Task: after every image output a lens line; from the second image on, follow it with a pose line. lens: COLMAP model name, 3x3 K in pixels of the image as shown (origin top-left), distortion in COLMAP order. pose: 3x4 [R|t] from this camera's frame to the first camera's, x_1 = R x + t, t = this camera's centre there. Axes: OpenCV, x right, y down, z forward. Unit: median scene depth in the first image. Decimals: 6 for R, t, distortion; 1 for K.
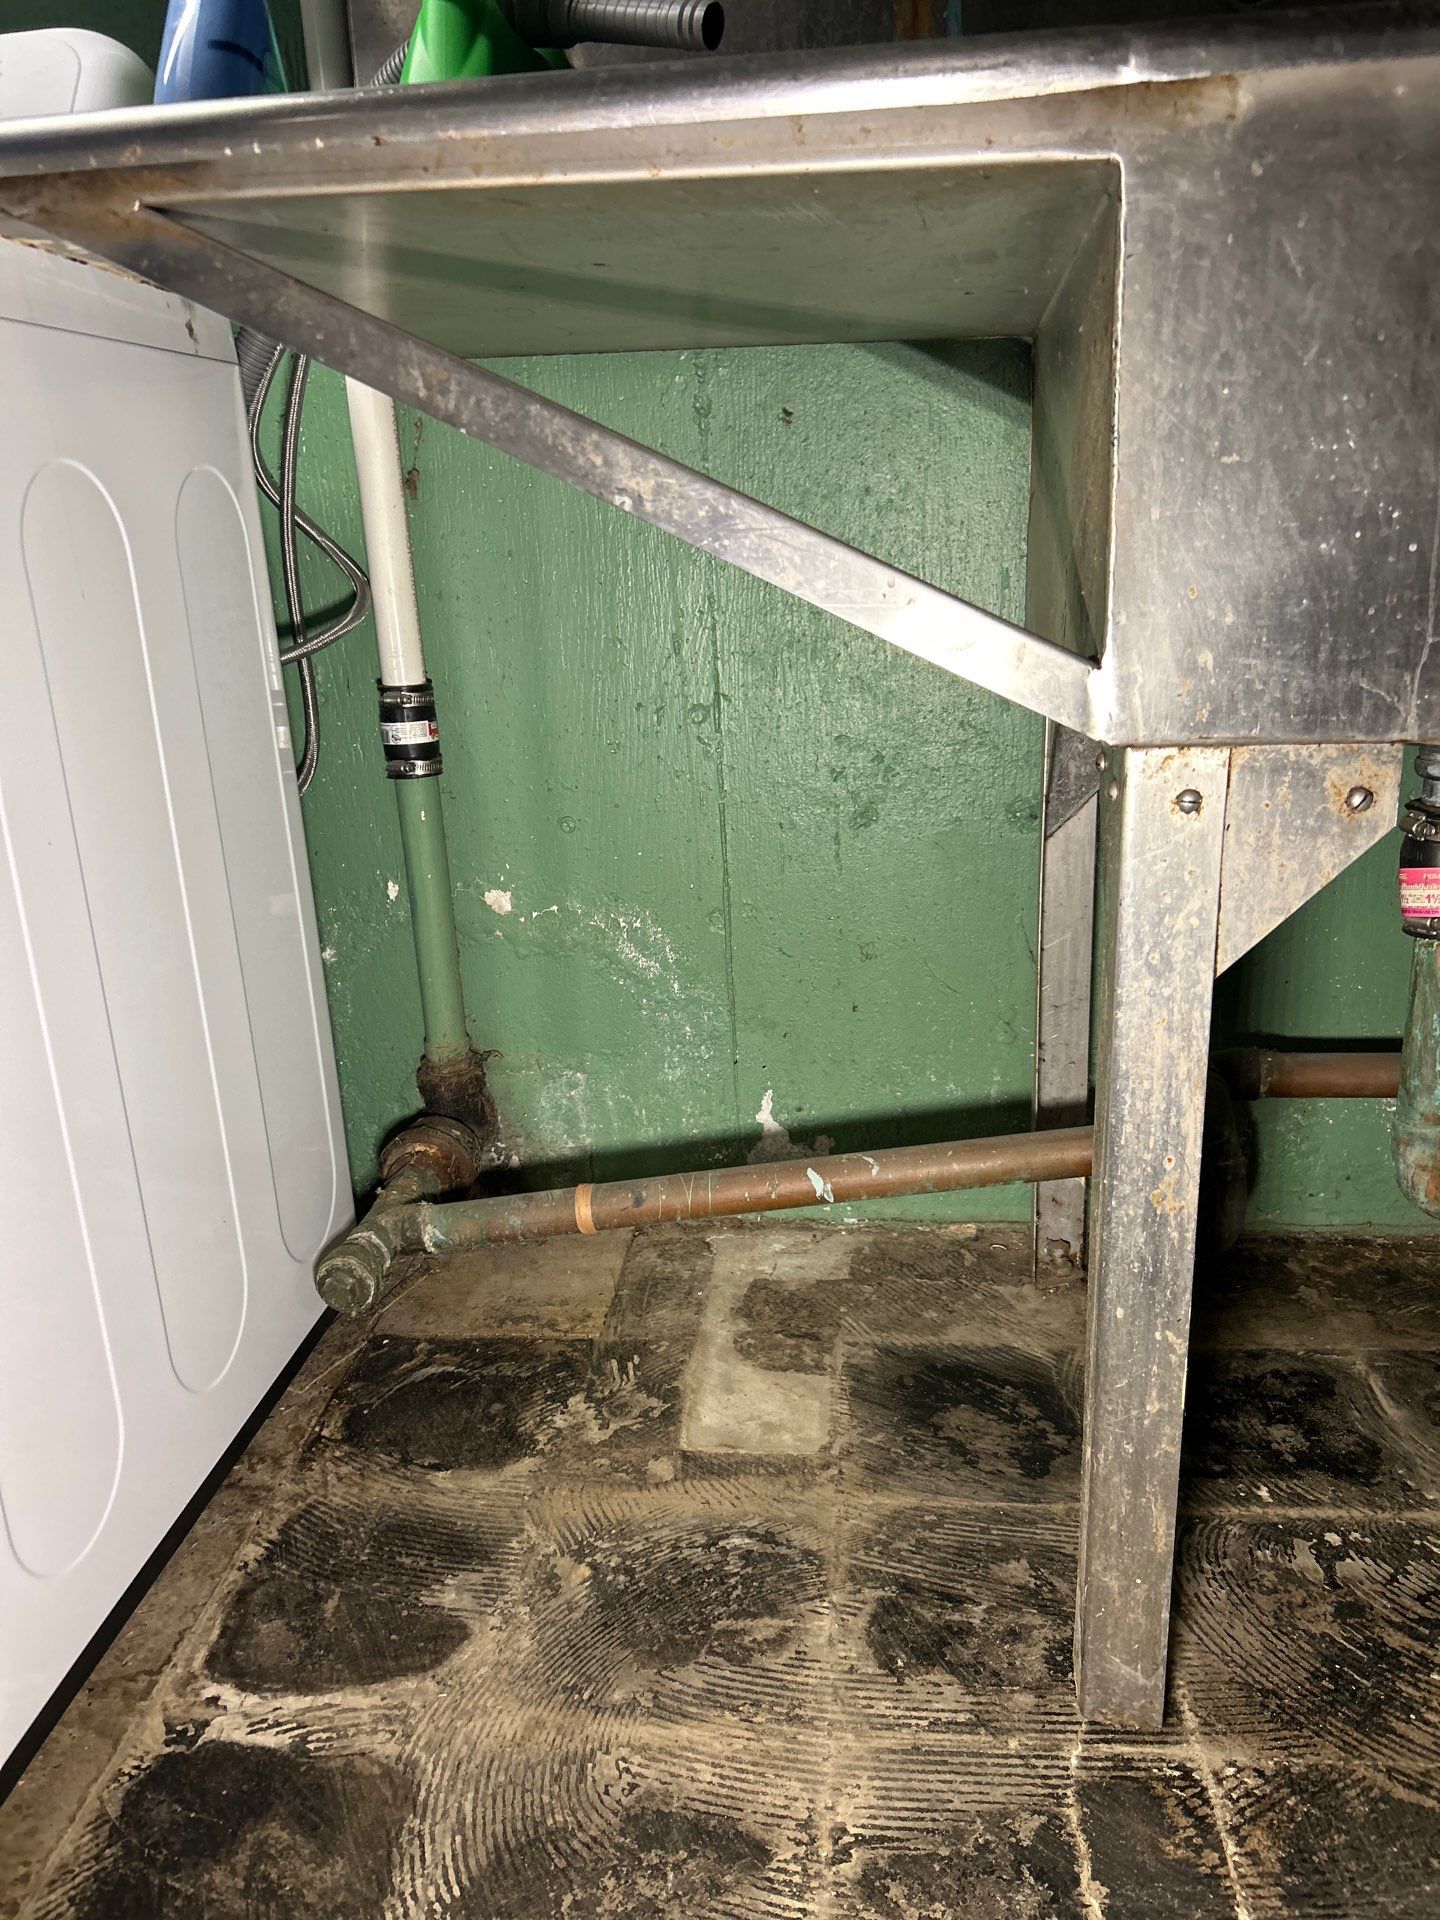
lens RADIAL K [[1427.7, 0, 706.7], [0, 1427.7, 948.0], [0, 0, 1]] dist [0.041076, -0.049187]
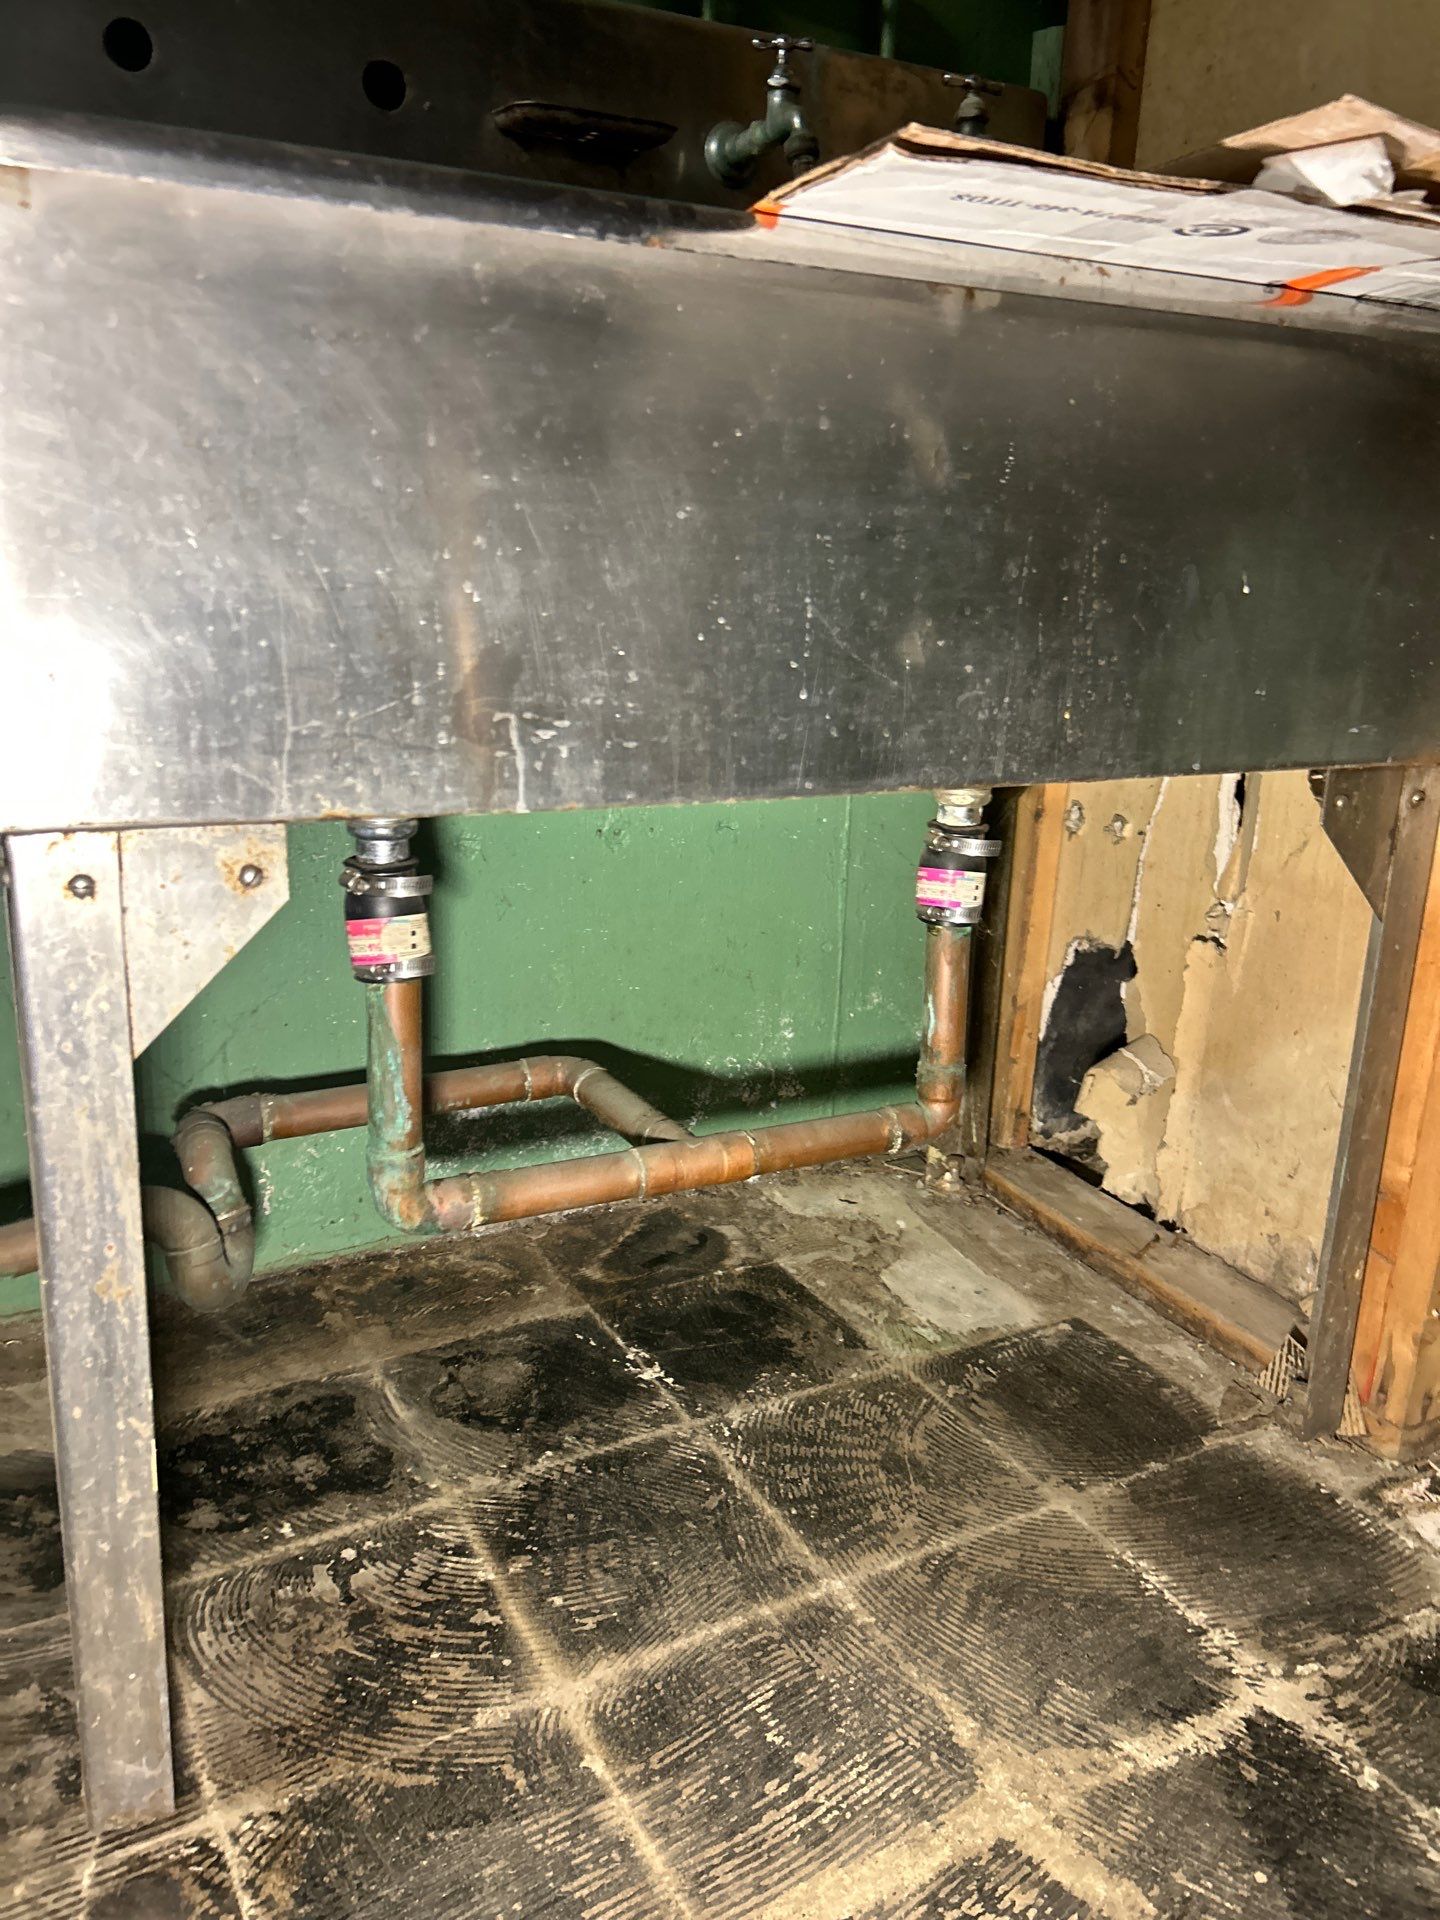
lens RADIAL K [[1427.7, 0, 705.0], [0, 1427.7, 947.4], [0, 0, 1]] dist [0.041076, -0.049187]
pose [[0.824064, -0.085816, 0.559959, 0.113566], [0.092006, 0.995610, 0.017181, -0.032651], [-0.558976, 0.037361, 0.828342, -0.045180]]
